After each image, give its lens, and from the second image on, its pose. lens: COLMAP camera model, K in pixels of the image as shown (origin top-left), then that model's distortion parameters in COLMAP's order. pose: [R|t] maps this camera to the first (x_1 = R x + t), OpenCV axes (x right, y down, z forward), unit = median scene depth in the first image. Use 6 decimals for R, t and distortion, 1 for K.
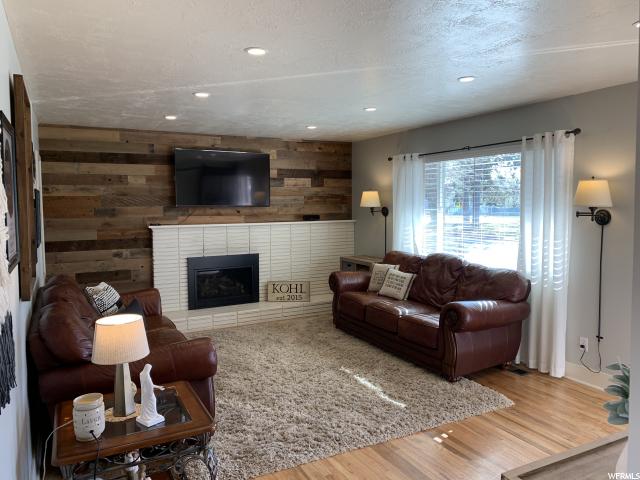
lens RADIAL K [[495.9, 0, 321.6], [0, 495.9, 237.7], [0, 0, 1]] dist [0.058080, -0.017317]
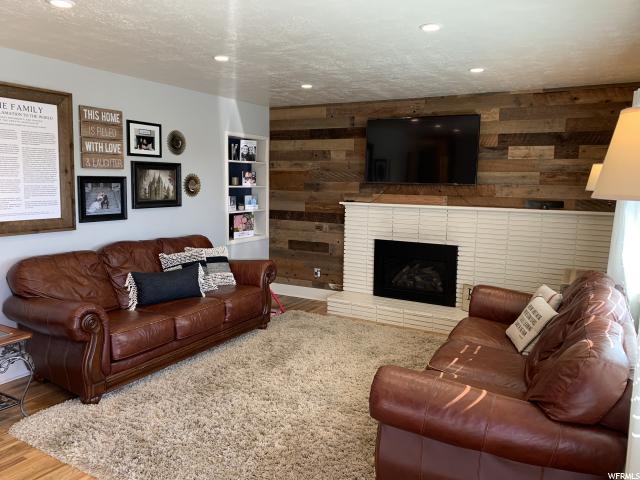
lens RADIAL K [[495.9, 0, 322.3], [0, 495.9, 241.9], [0, 0, 1]] dist [0.058080, -0.017317]
pose [[0.535516, 0.123480, -0.835449, 0.456512], [-0.084189, 0.992131, 0.092673, -0.032117], [0.840318, 0.020708, 0.541698, 0.437649]]
